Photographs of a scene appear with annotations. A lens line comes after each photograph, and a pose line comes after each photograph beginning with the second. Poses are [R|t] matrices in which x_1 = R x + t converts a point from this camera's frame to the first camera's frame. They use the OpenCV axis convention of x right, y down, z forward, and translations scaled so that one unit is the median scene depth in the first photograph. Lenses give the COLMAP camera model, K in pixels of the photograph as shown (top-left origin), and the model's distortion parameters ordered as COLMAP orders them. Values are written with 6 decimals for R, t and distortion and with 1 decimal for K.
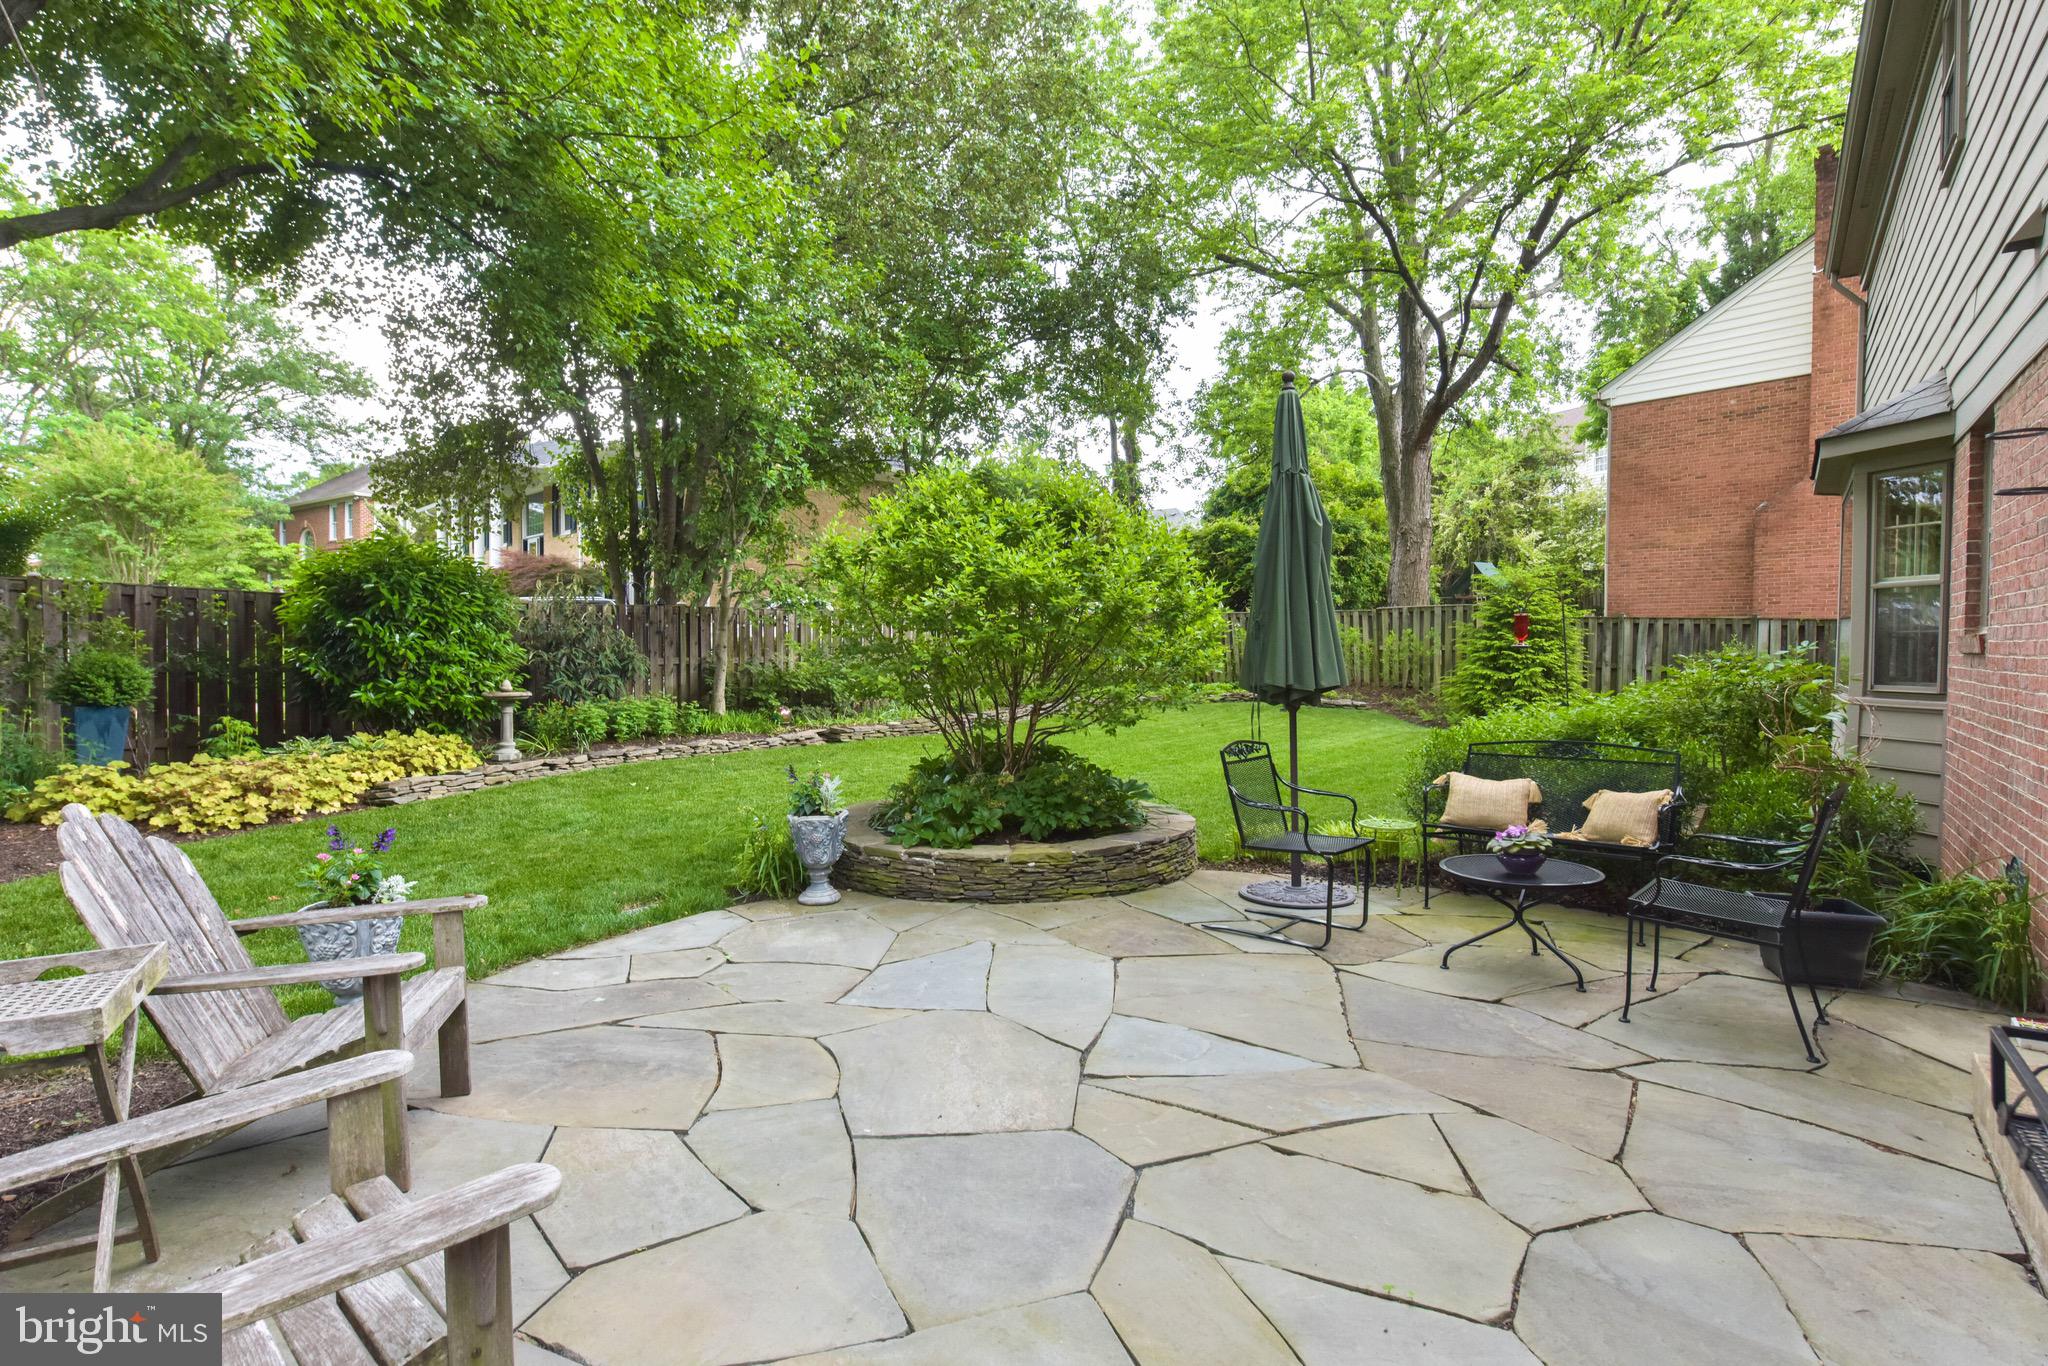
lens RADIAL K [[977.2, 0, 1006.7], [0, 977.2, 673.3], [0, 0, 1]] dist [-0.004766, -0.000777]
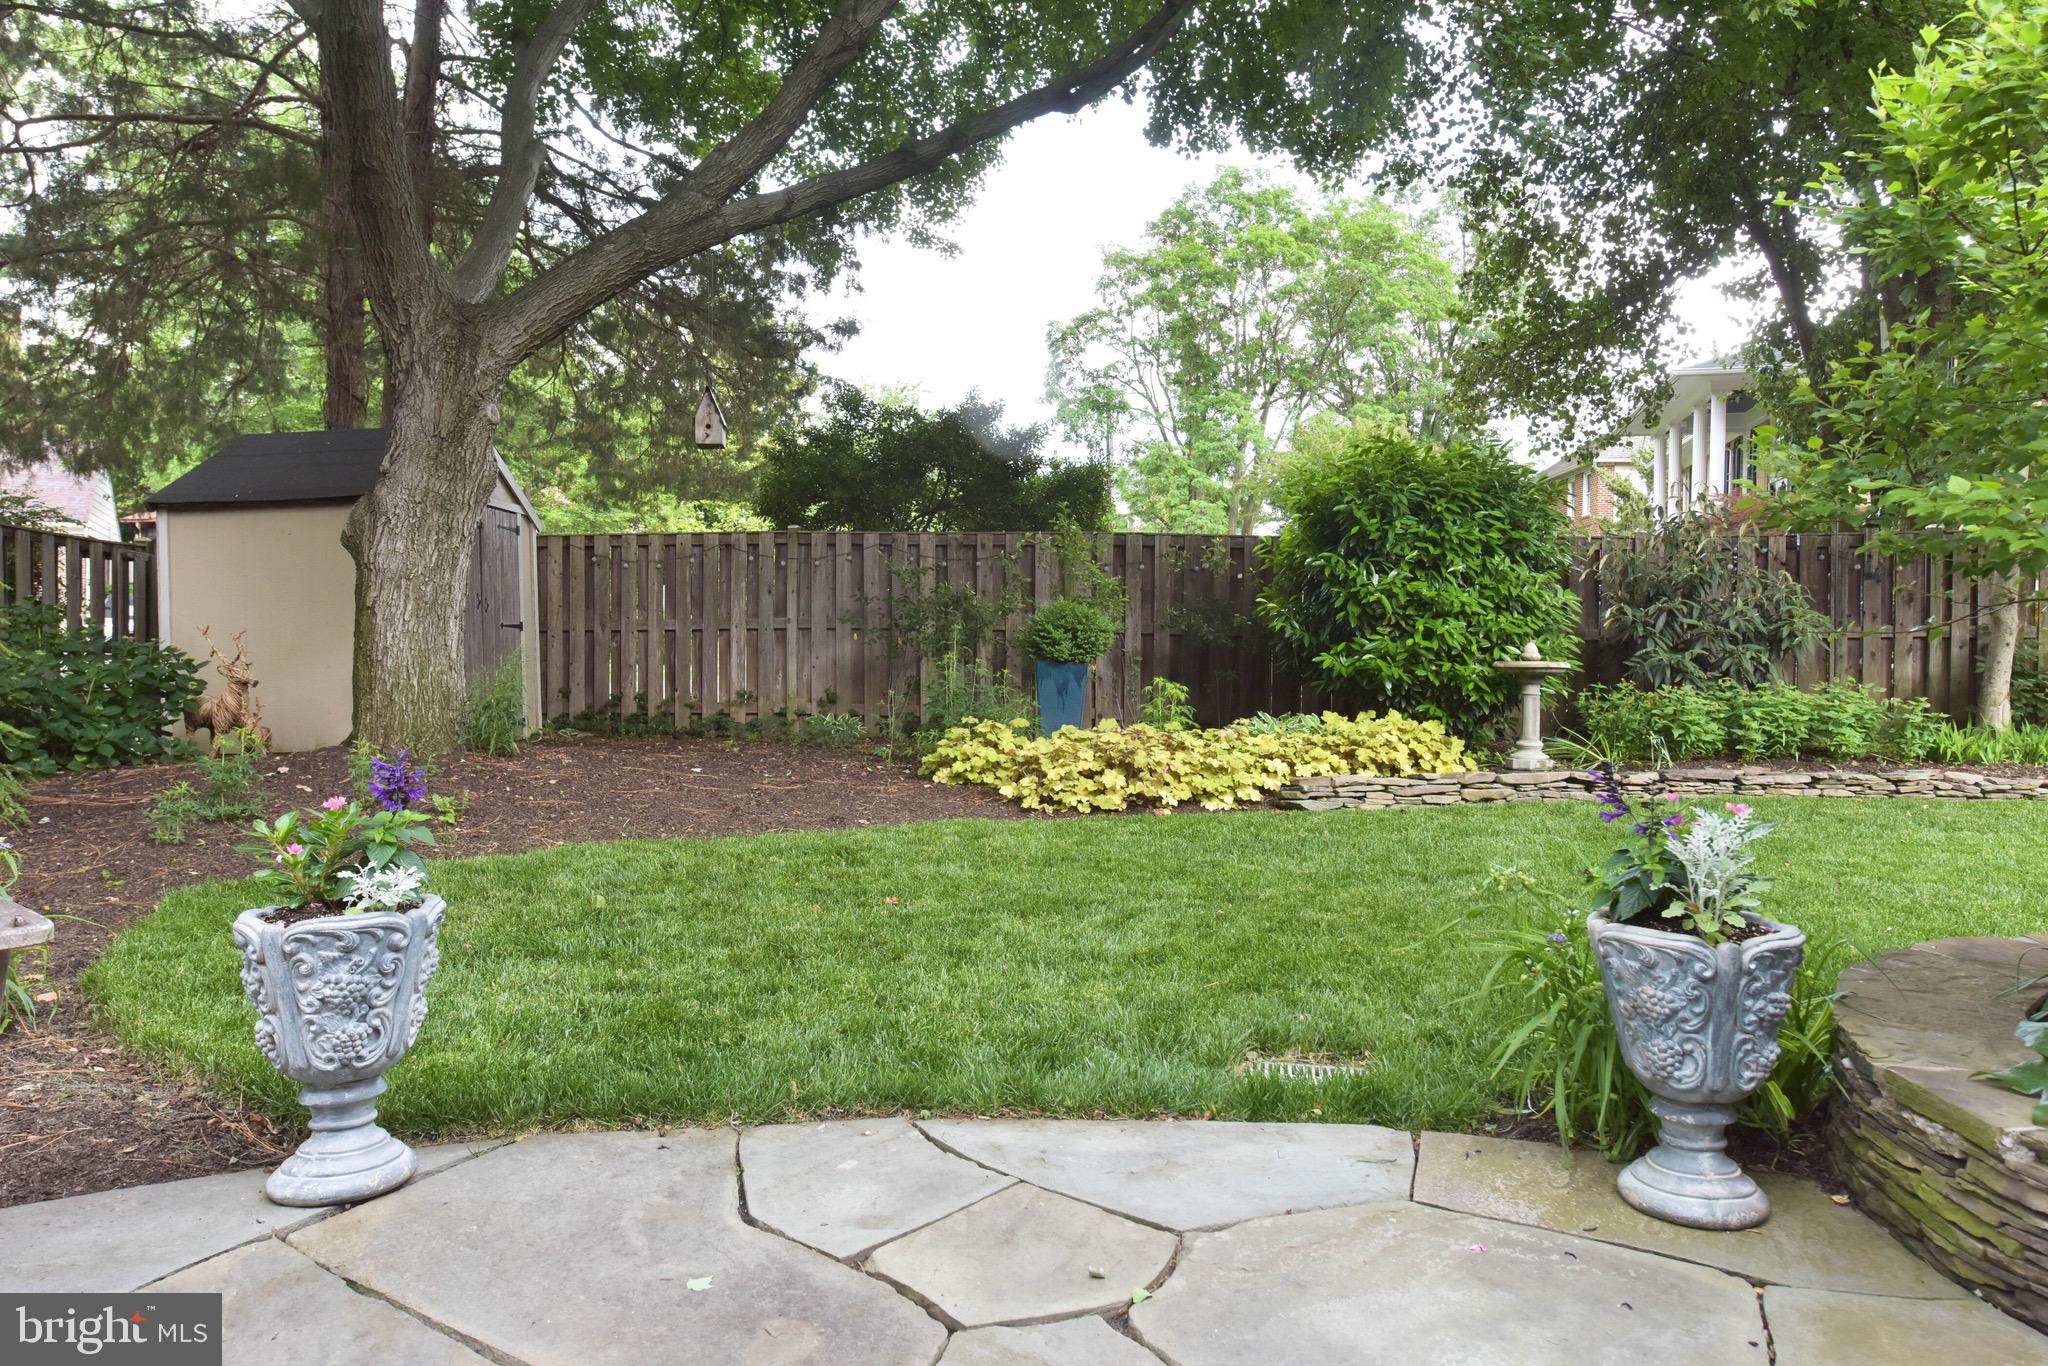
lens RADIAL K [[1266.8, 0, 1023.5], [0, 1266.8, 671.2], [0, 0, 1]] dist [0.000086, -0.001669]
pose [[0.516427, 0.013405, -0.856226, 0.022770], [-0.024234, 0.999706, 0.001034, 0.033856], [0.855988, 0.020216, 0.516600, 0.306816]]
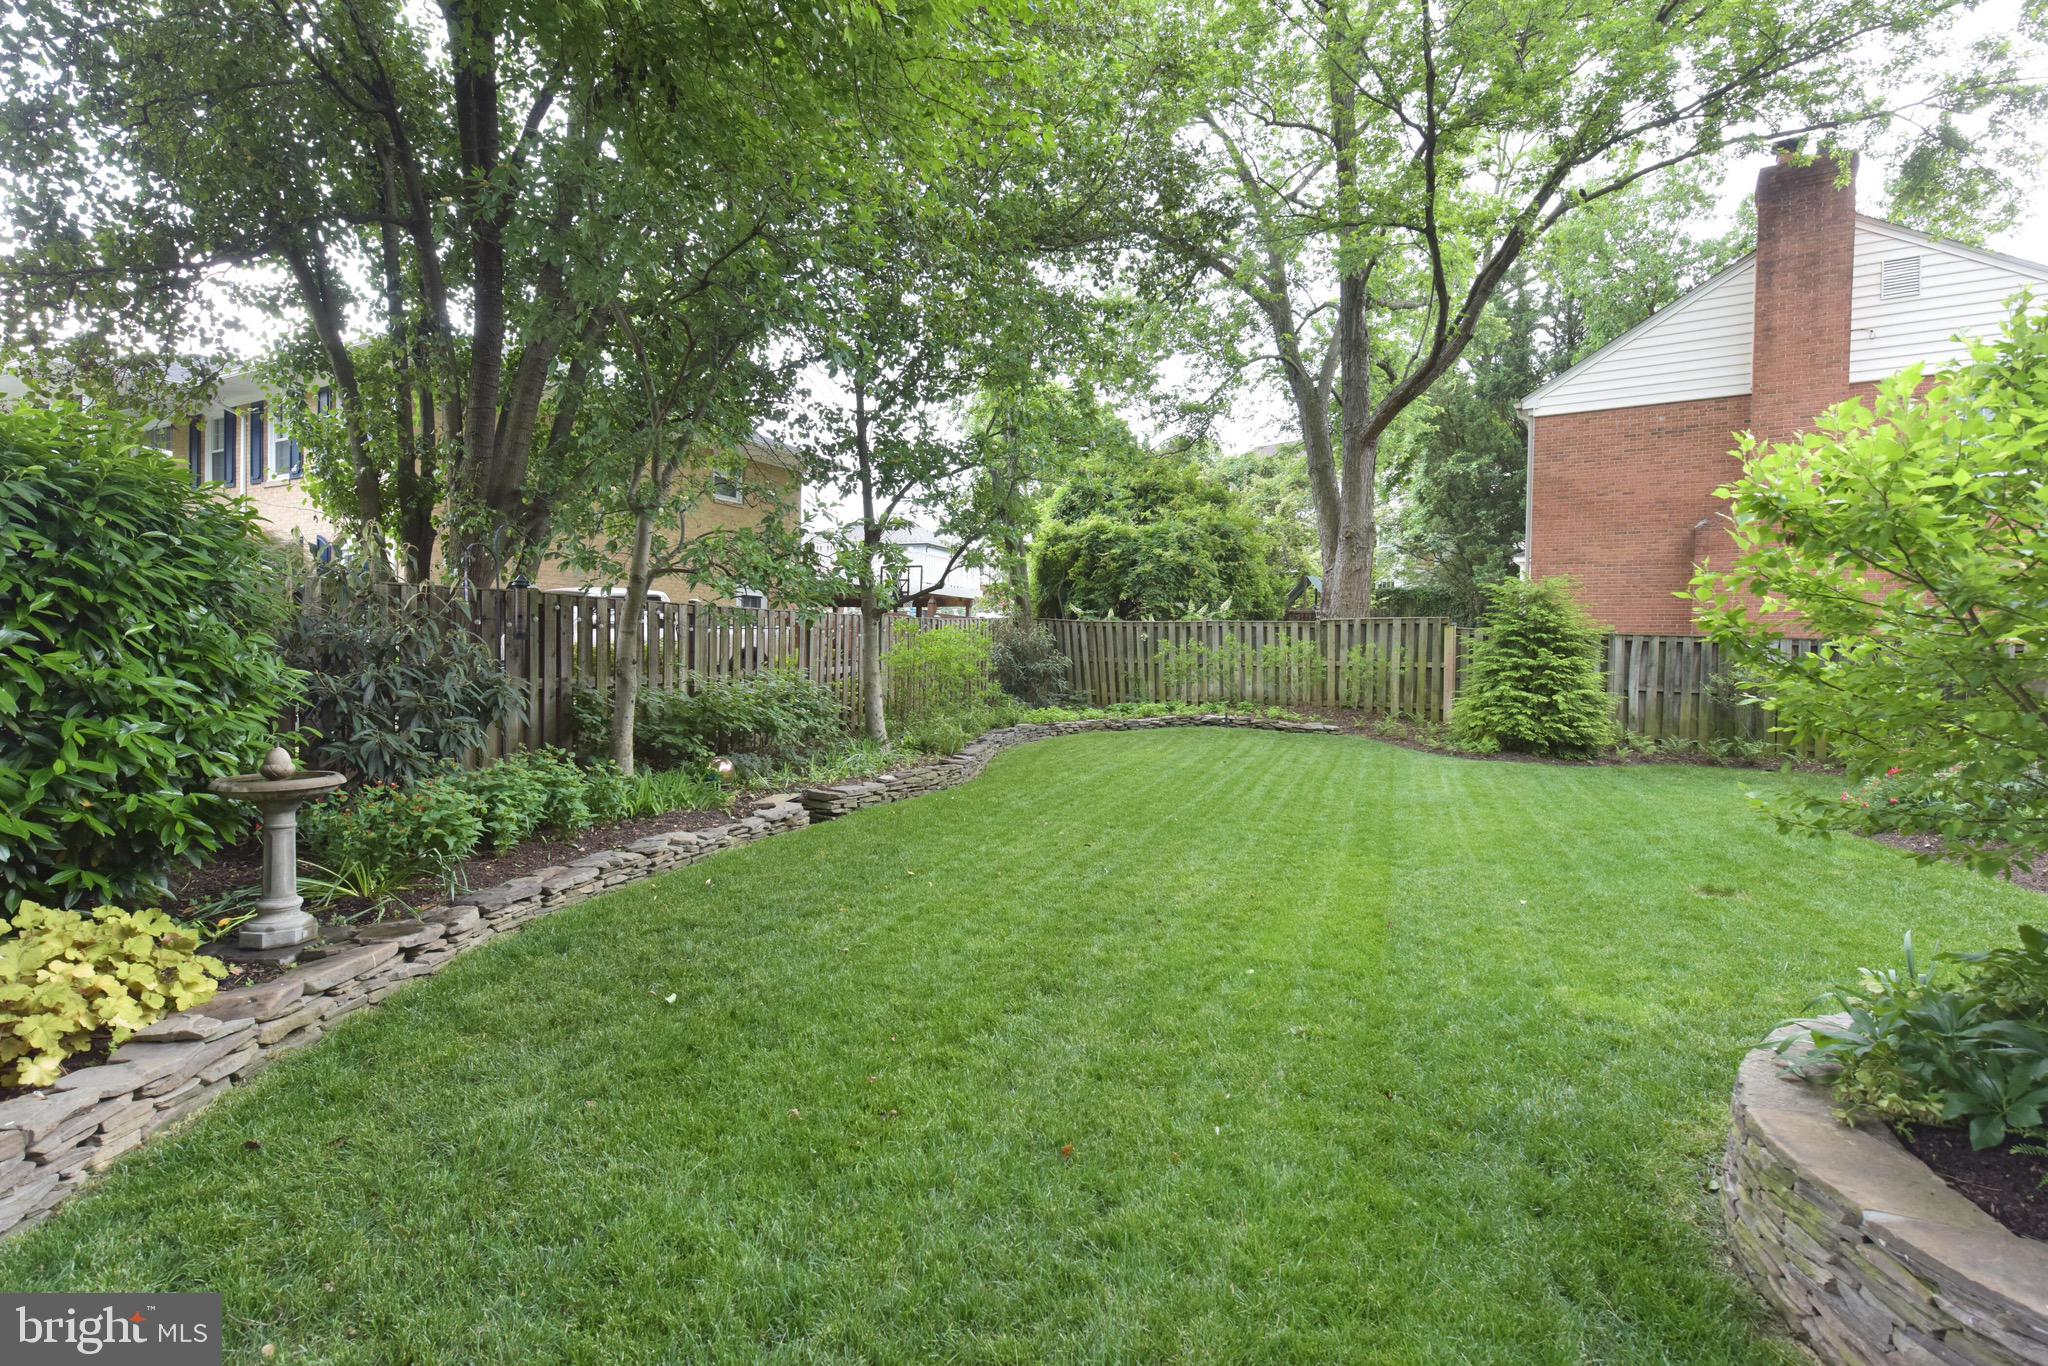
lens RADIAL K [[977.2, 0, 1039.0], [0, 977.2, 680.8], [0, 0, 1]] dist [-0.004766, -0.000777]
pose [[0.950901, 0.000675, 0.309494, -0.350101], [-0.000400, 0.999999, -0.000950, -0.022172], [-0.309495, 0.000780, 0.950901, 0.532259]]
